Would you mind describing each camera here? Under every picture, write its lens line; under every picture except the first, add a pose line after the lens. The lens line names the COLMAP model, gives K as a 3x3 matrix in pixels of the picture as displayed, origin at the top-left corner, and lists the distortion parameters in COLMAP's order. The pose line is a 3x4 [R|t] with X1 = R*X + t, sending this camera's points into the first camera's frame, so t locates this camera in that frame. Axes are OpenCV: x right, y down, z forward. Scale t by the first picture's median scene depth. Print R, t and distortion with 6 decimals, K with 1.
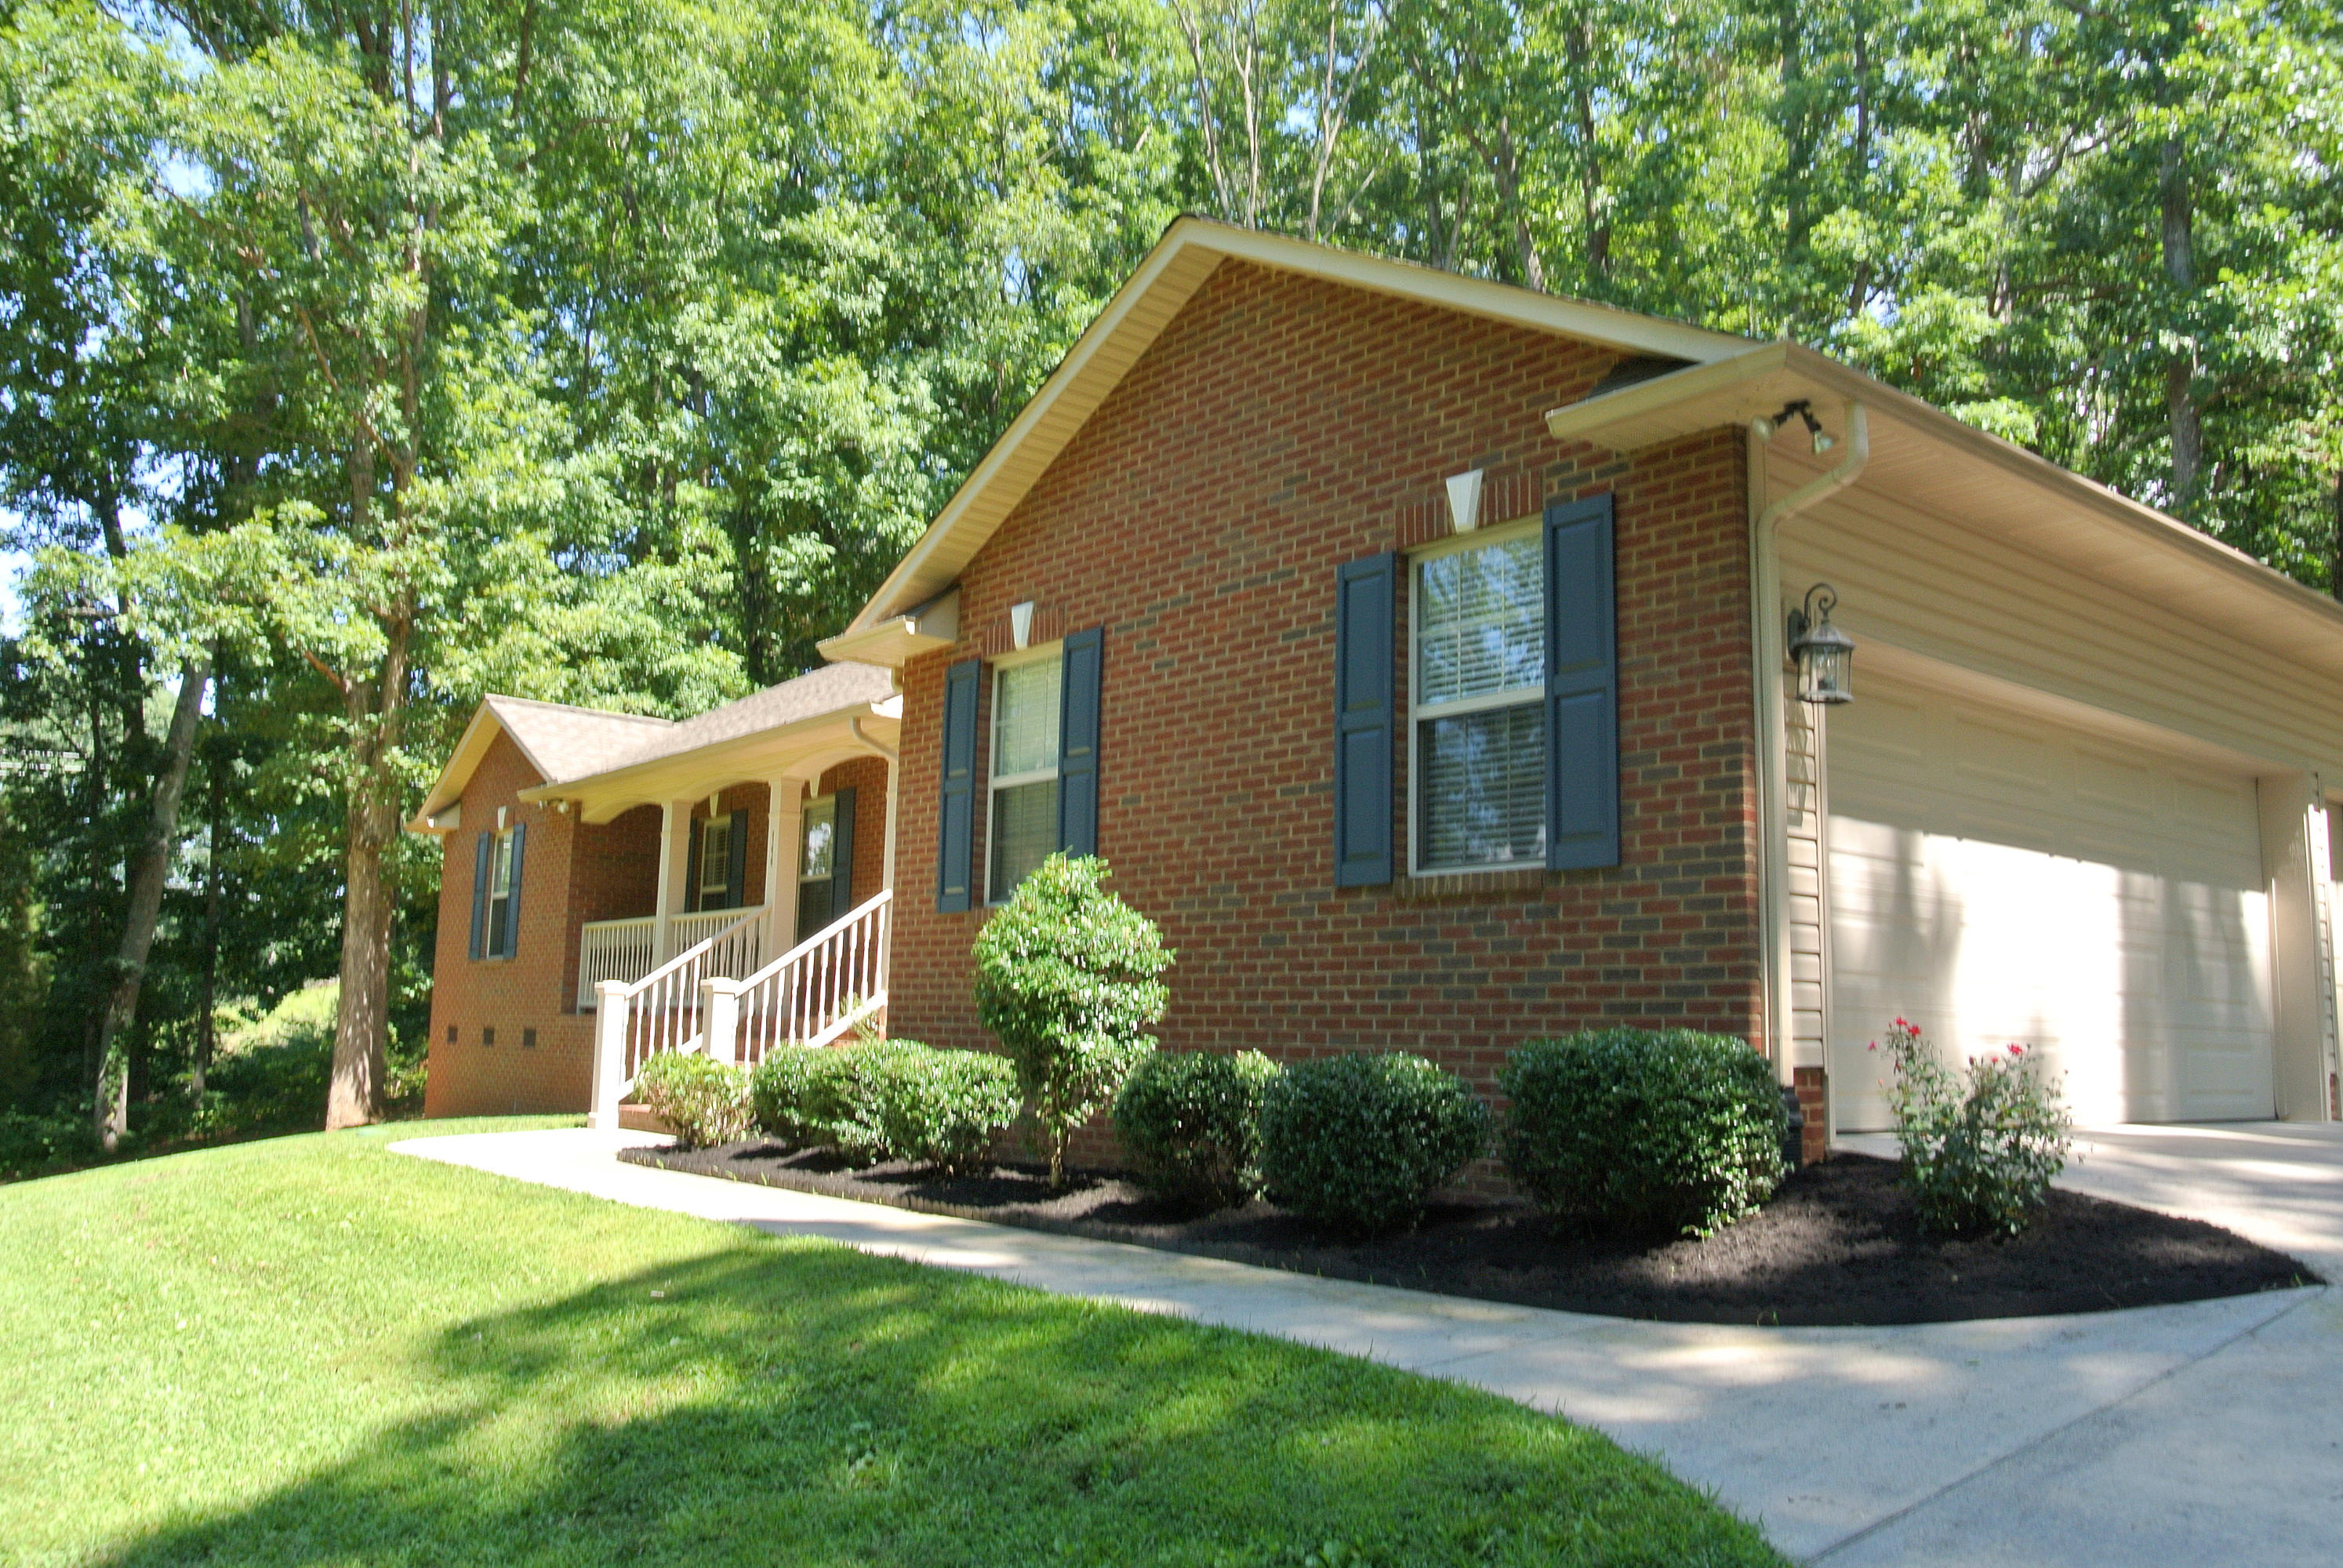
lens RADIAL K [[1824.7, 0, 1140.1], [0, 1824.7, 774.7], [0, 0, 1]] dist [-0.091432, 0.044792]
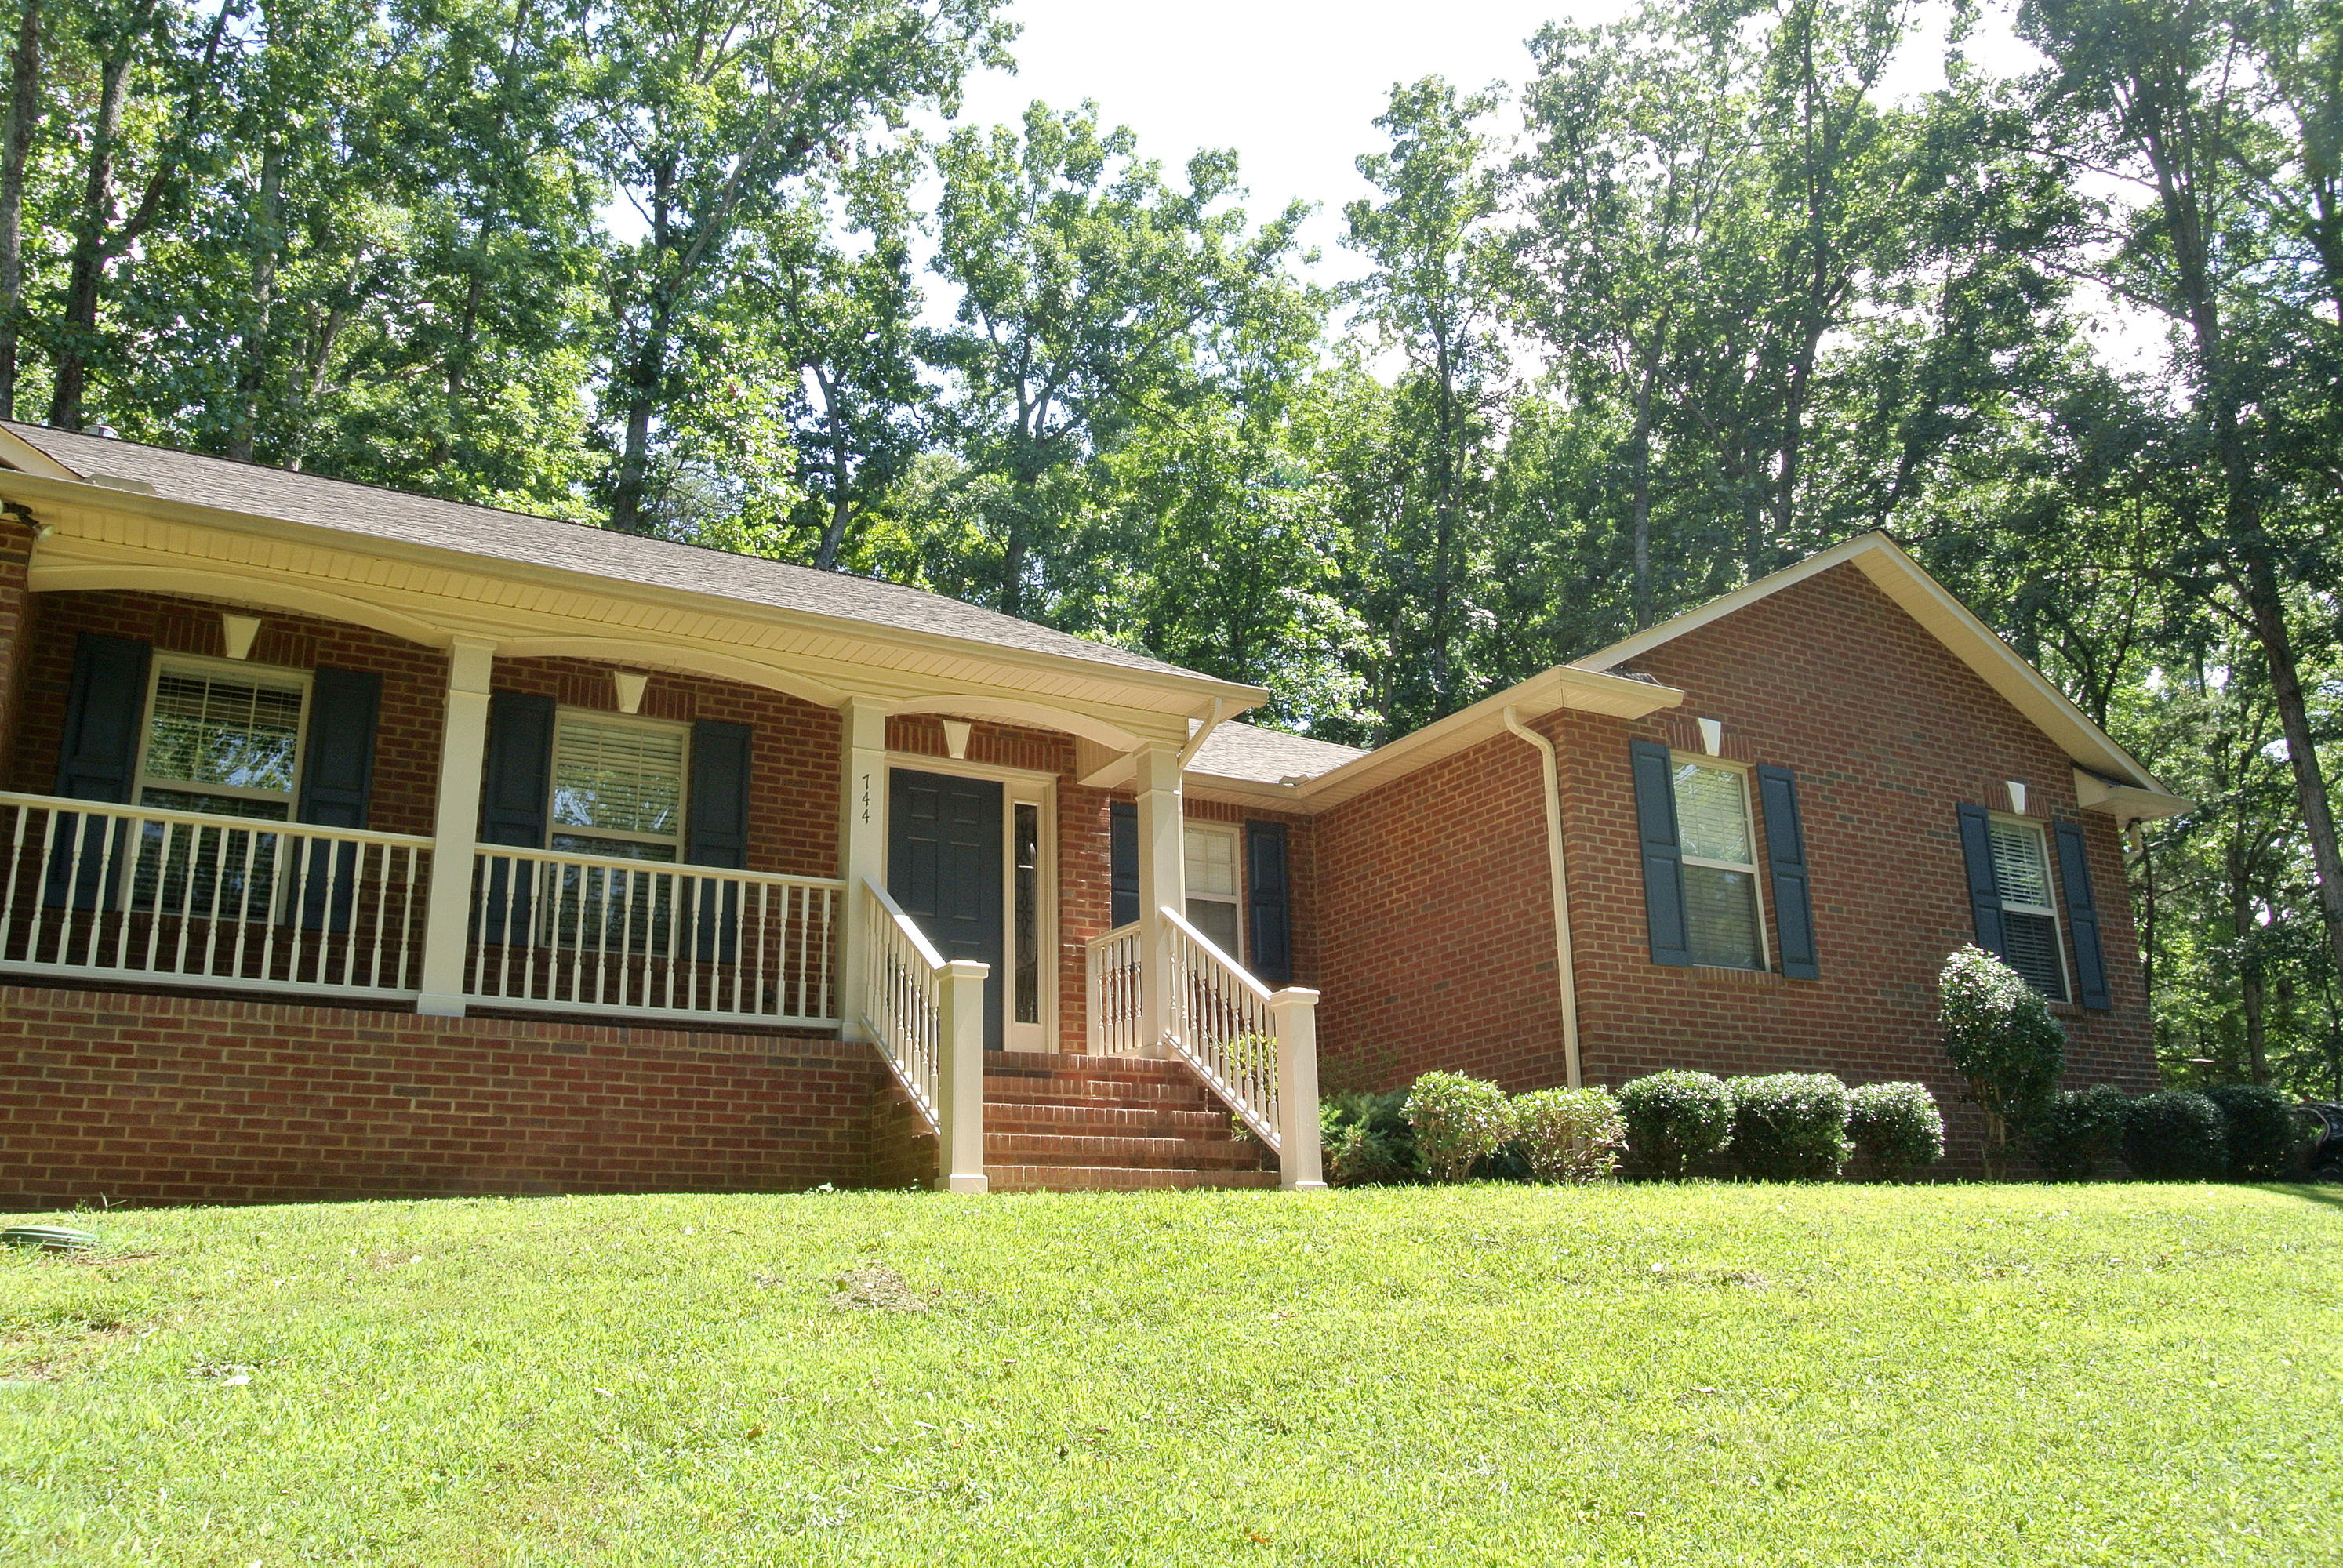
lens RADIAL K [[1824.7, 0, 1140.1], [0, 1824.7, 774.7], [0, 0, 1]] dist [-0.091432, 0.044792]
pose [[0.145420, 0.243964, 0.958819, -1.475620], [-0.128506, 0.965569, -0.226191, 0.304708], [-0.980989, -0.090322, 0.171764, 1.376177]]
